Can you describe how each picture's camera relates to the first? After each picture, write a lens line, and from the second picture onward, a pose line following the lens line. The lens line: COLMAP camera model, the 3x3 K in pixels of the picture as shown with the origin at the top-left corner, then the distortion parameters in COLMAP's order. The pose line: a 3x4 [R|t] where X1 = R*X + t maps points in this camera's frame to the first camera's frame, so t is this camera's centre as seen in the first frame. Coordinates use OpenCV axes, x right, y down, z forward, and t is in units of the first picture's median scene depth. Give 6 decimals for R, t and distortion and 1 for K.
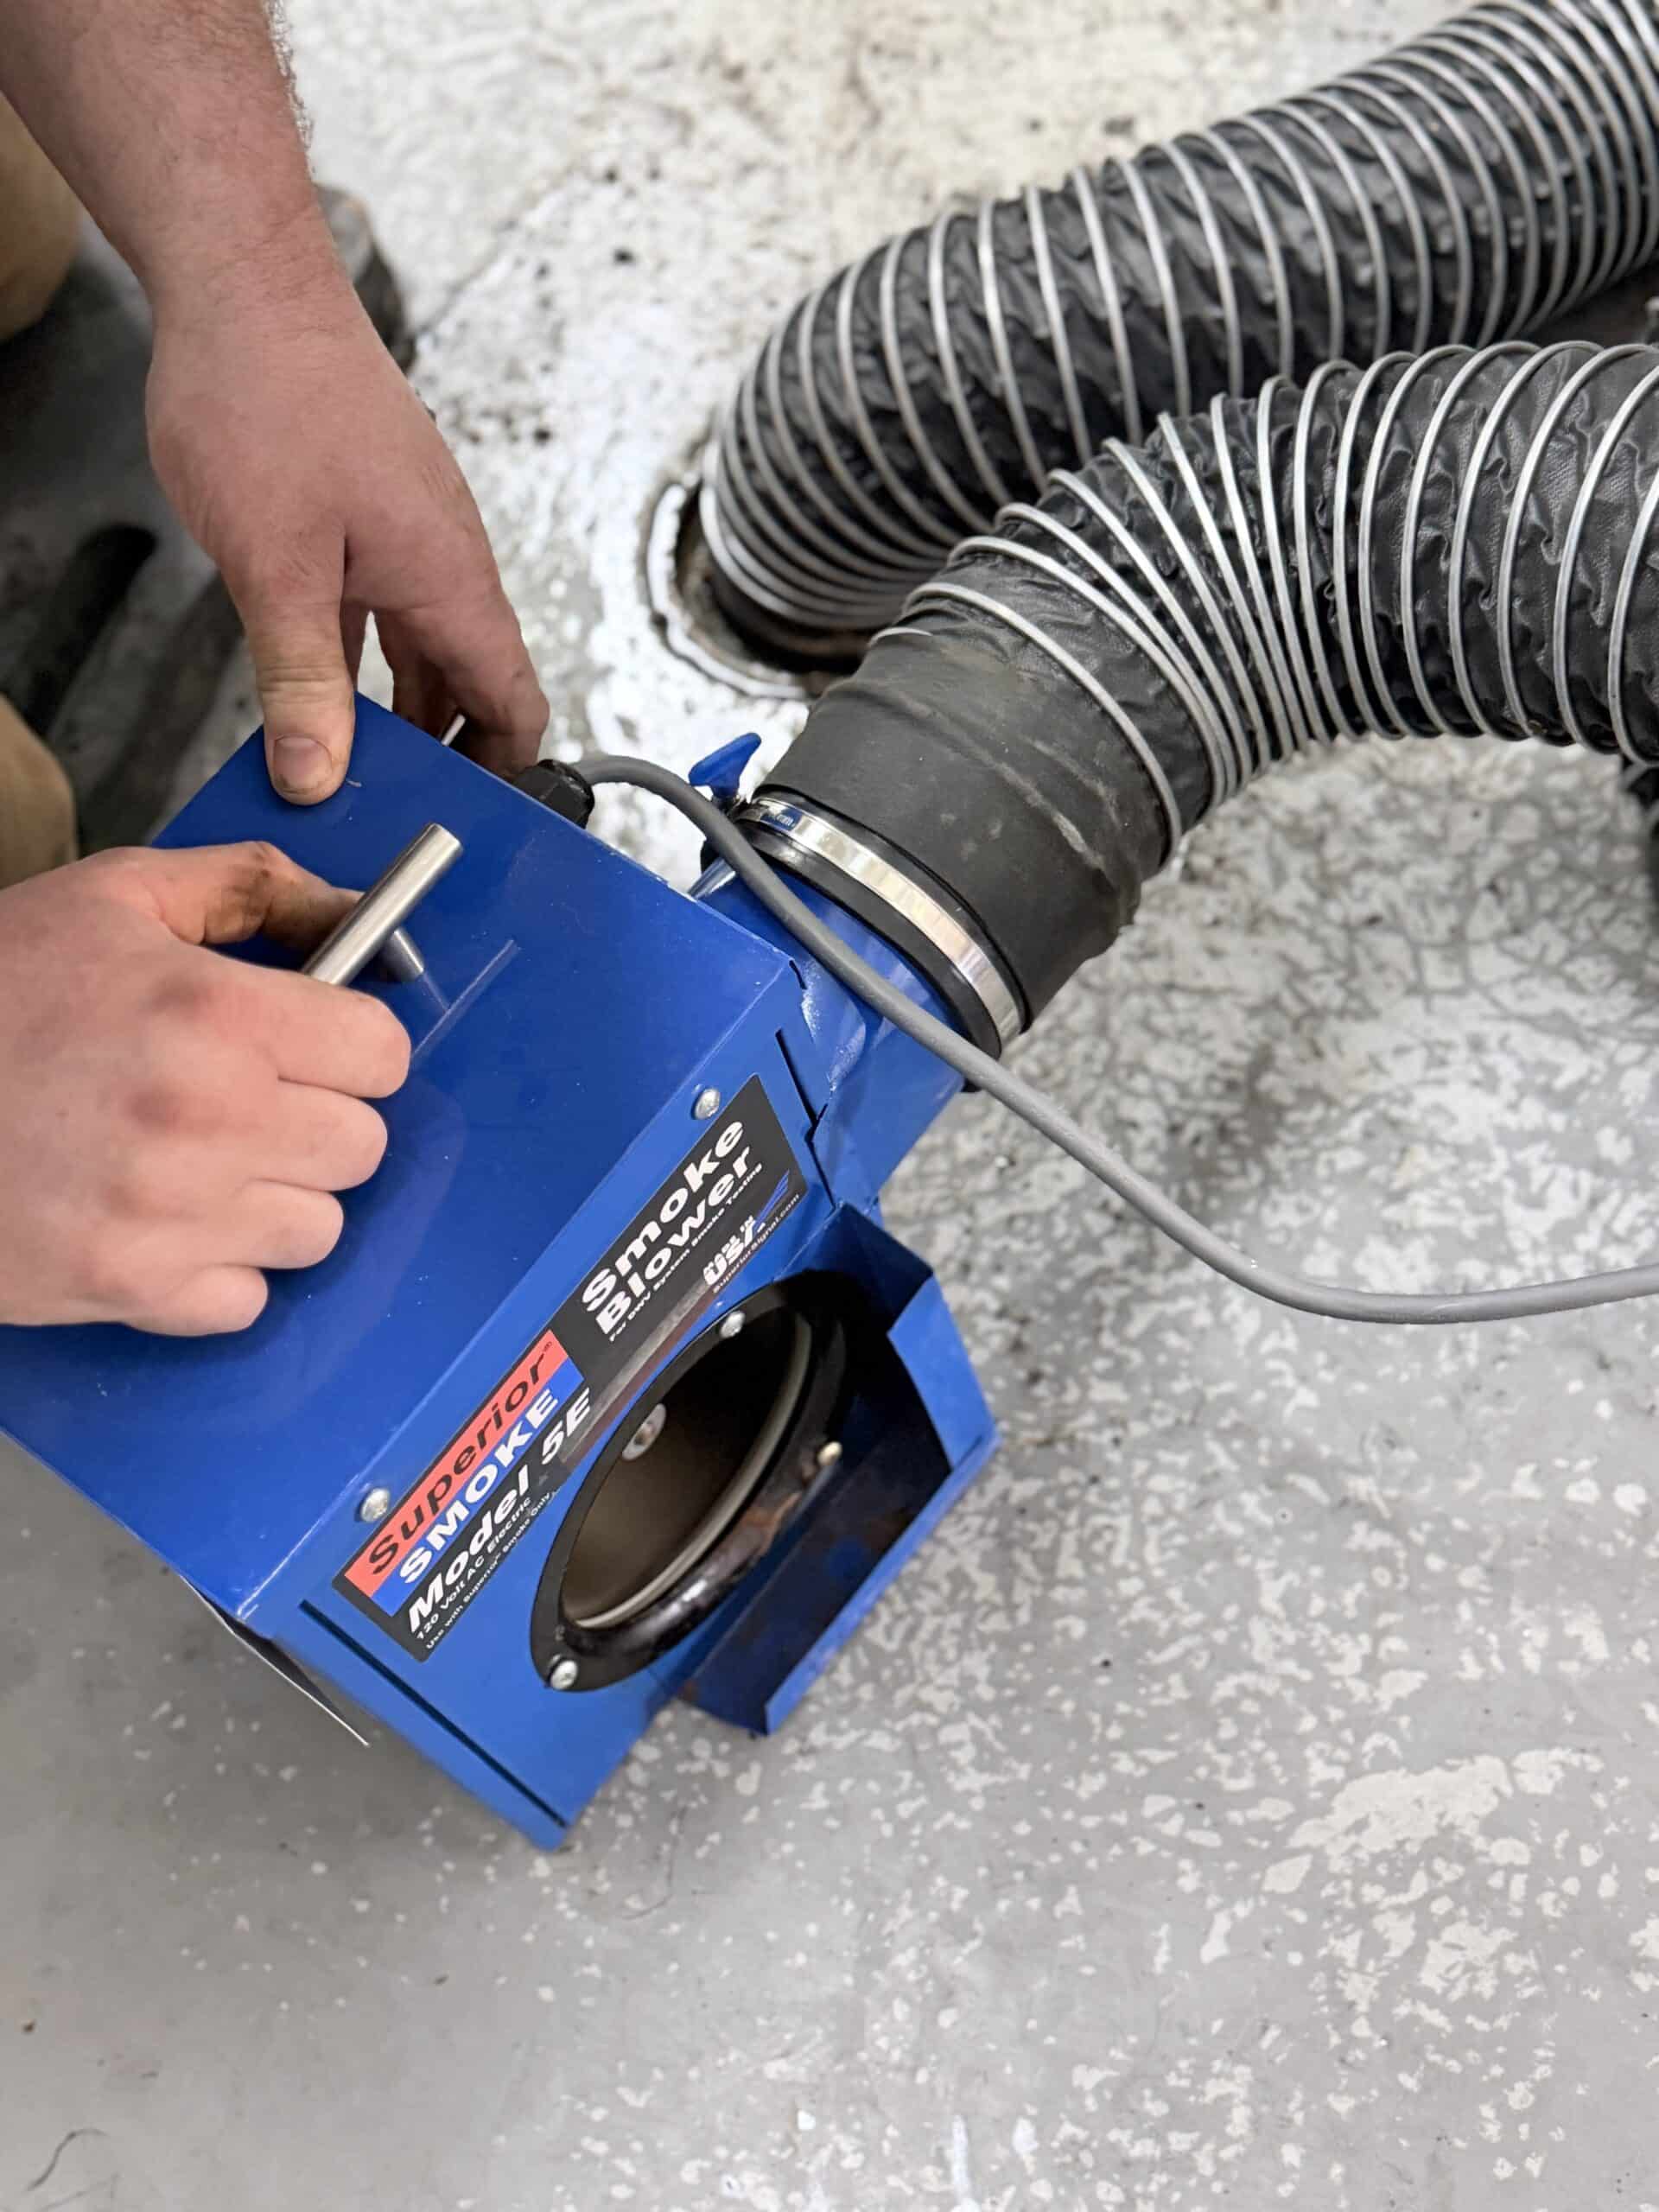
lens RADIAL K [[2861.3, 0, 837.1], [0, 2861.3, 1151.3], [0, 0, 1]] dist [0.176911, -0.588502]
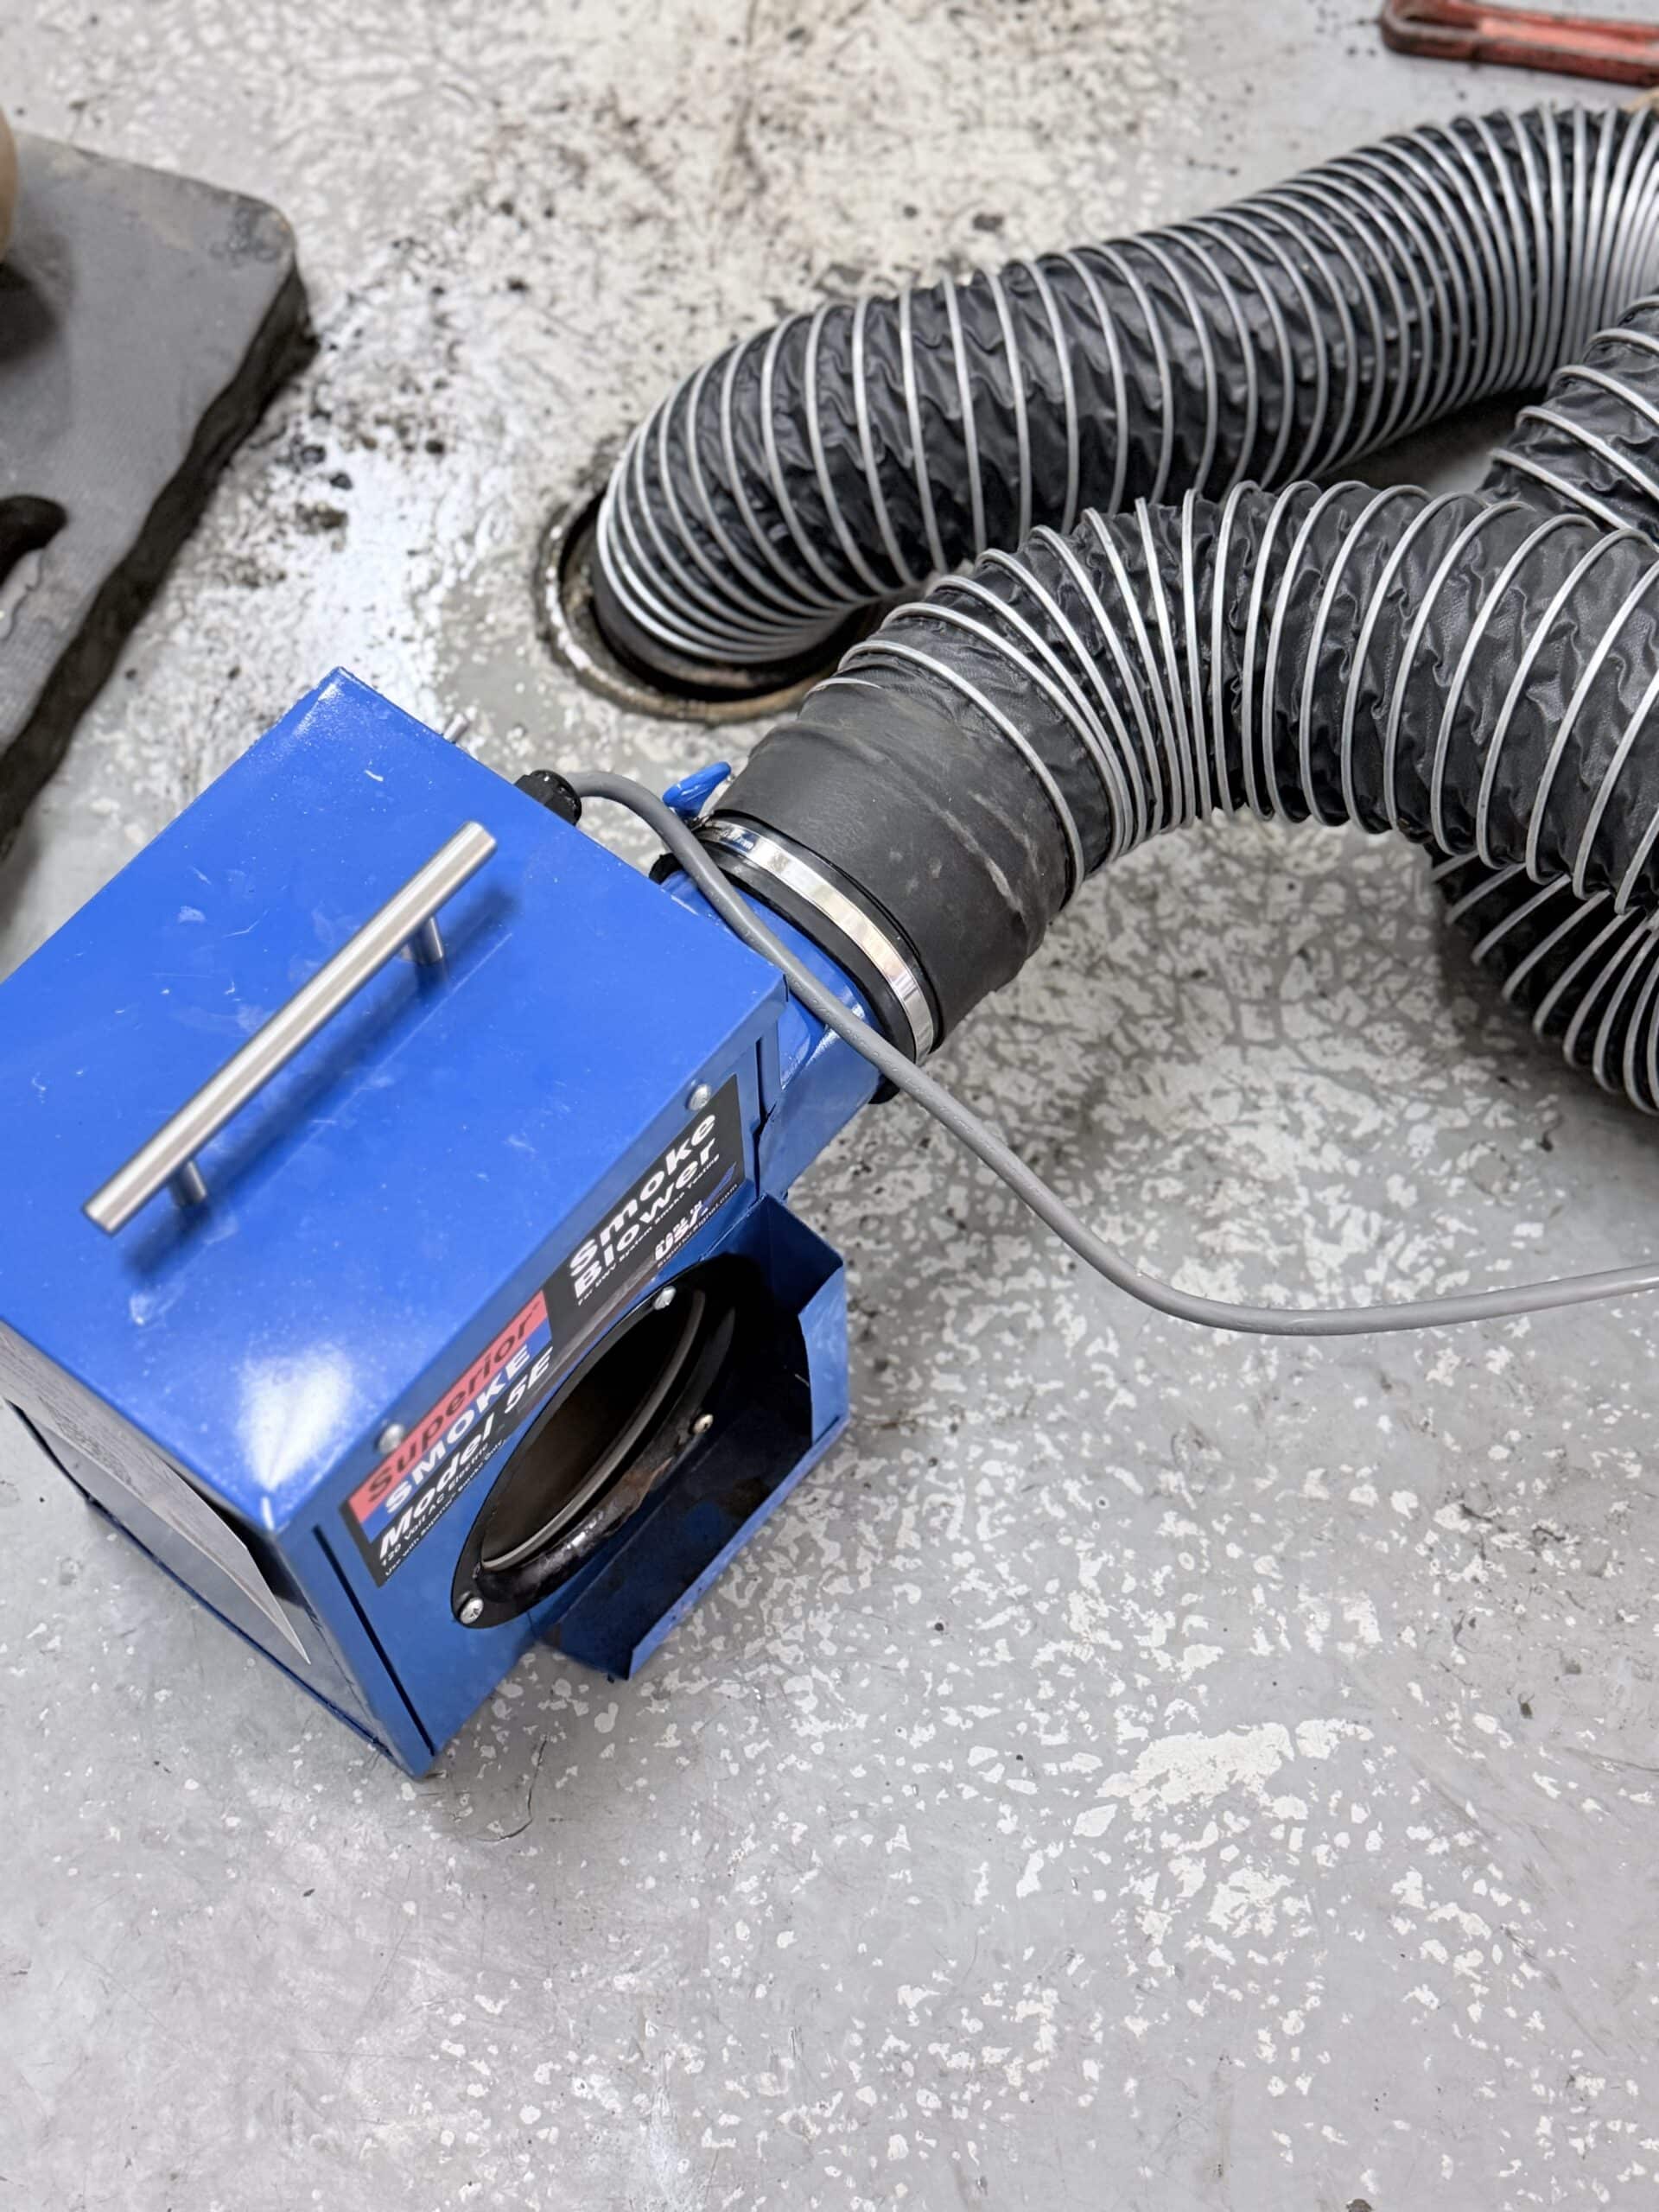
lens RADIAL K [[2847.9, 0, 825.9], [0, 2847.9, 1170.6], [0, 0, 1]] dist [0.162747, -0.500017]
pose [[0.986986, 0.071176, 0.144195, -0.119560], [-0.071768, 0.997421, -0.001101, 0.007493], [-0.143901, -0.009262, 0.989549, -0.077614]]
